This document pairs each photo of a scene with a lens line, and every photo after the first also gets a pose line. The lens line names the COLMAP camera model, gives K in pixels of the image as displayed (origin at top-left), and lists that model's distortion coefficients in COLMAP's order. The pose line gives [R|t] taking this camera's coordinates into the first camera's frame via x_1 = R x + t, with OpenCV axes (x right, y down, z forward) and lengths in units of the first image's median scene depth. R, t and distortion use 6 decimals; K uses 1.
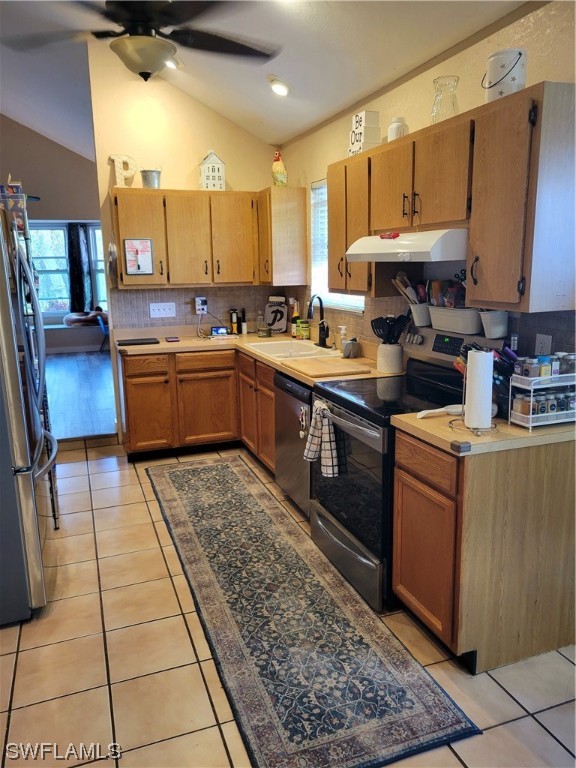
lens RADIAL K [[575.4, 0, 282.4], [0, 575.4, 382.6], [0, 0, 1]] dist [0.048201, -0.029943]
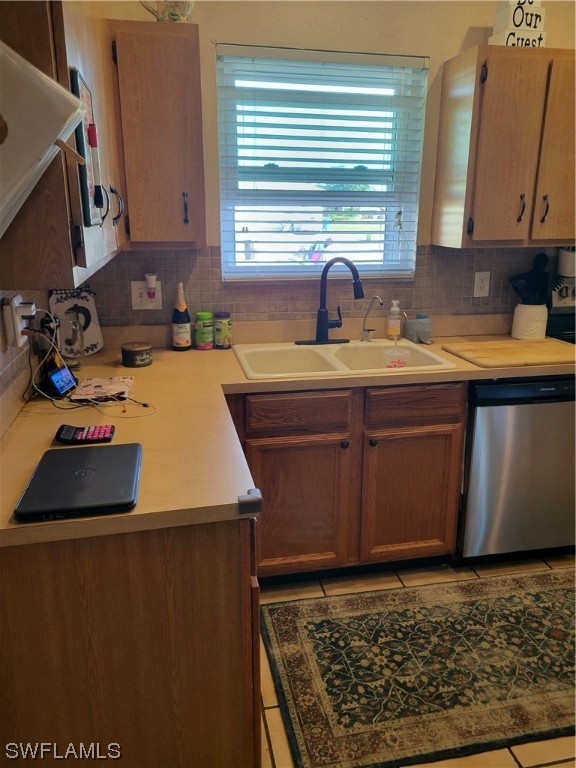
lens RADIAL K [[575.4, 0, 287.6], [0, 575.4, 378.5], [0, 0, 1]] dist [0.048201, -0.029943]
pose [[0.144054, -0.249798, 0.957522, -0.841442], [0.199314, 0.955109, 0.219183, -0.268328], [-0.969290, 0.159274, 0.187376, 1.475058]]
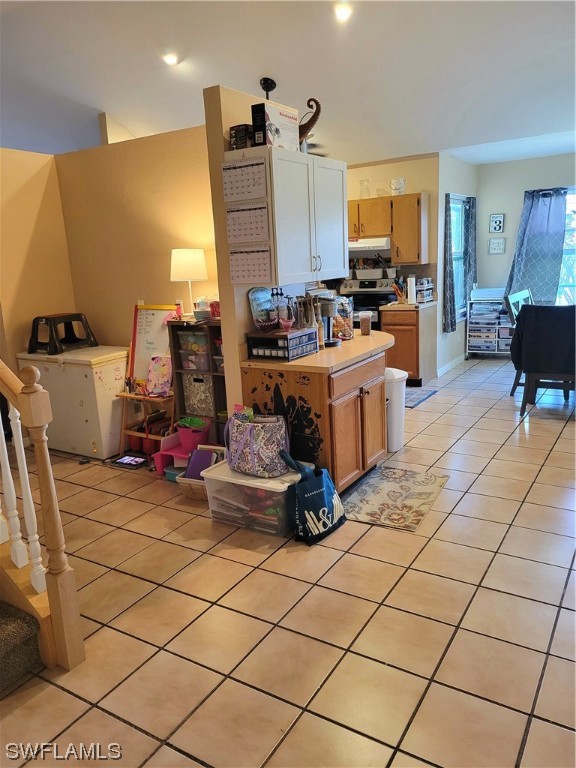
lens RADIAL K [[575.4, 0, 287.1], [0, 575.4, 381.1], [0, 0, 1]] dist [0.048201, -0.029943]
pose [[0.792900, -0.151040, 0.590336, -1.578923], [0.160460, 0.986354, 0.036843, 0.204154], [-0.587846, 0.065512, 0.806316, -0.789108]]
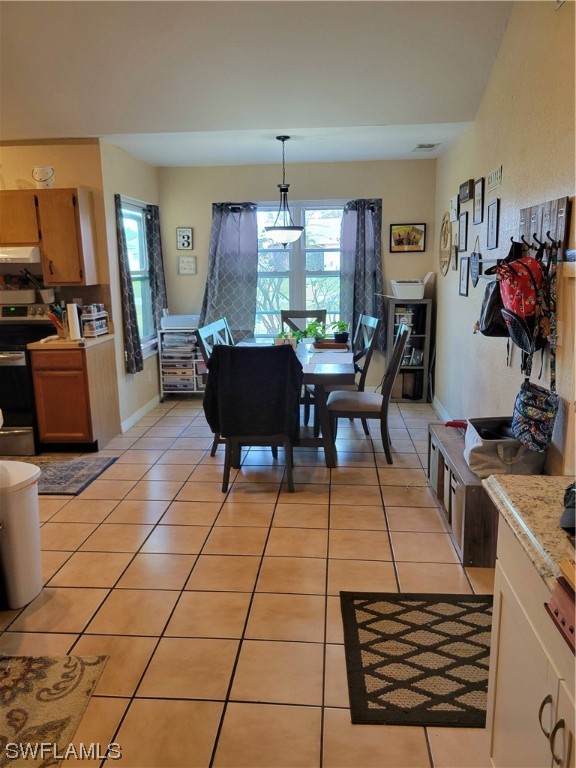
lens RADIAL K [[575.4, 0, 283.5], [0, 575.4, 377.3], [0, 0, 1]] dist [0.048201, -0.029943]
pose [[0.424876, -0.166480, 0.889812, -1.019849], [0.196584, 0.976455, 0.088824, 0.140193], [-0.883649, 0.137184, 0.447599, -0.503889]]
